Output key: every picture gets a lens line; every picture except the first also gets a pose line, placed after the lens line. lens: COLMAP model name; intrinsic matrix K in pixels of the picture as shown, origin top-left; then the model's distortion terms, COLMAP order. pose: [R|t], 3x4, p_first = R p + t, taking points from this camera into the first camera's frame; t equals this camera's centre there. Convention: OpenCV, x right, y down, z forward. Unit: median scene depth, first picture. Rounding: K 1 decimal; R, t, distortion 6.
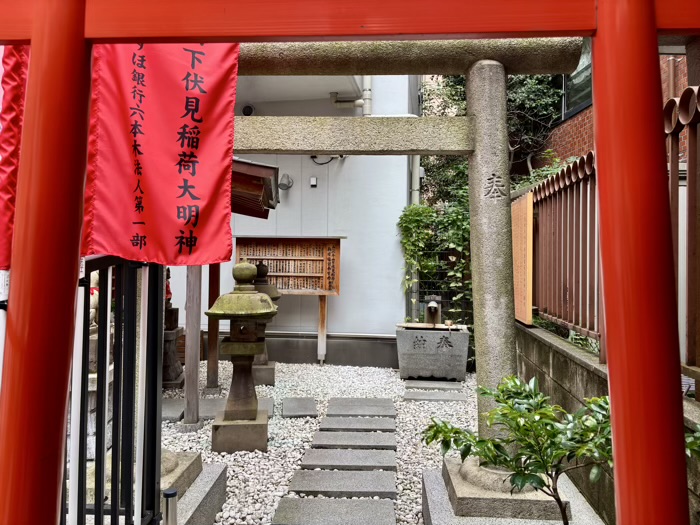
lens RADIAL K [[530.8, 0, 346.5], [0, 530.8, 265.1], [0, 0, 1]] dist [0.082218, -0.112214]
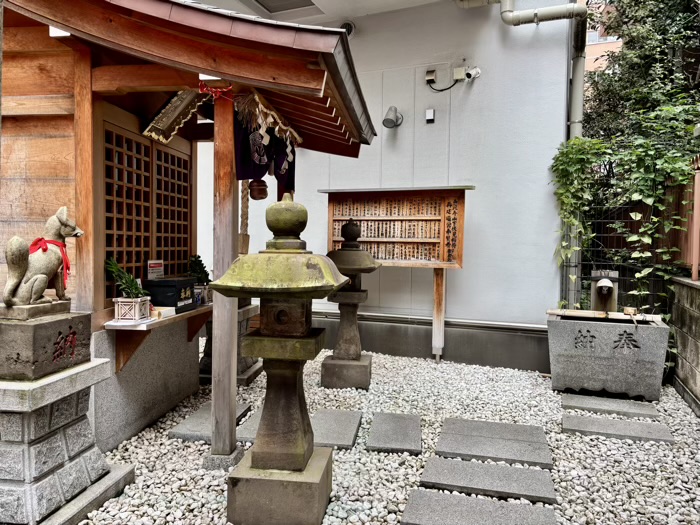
lens RADIAL K [[530.8, 0, 346.5], [0, 530.8, 265.1], [0, 0, 1]] dist [0.082218, -0.112214]
pose [[0.970684, 0.010811, -0.240115, 0.007344], [-0.001381, 0.999222, 0.039405, 0.024092], [0.240354, -0.037918, 0.969944, 0.255739]]
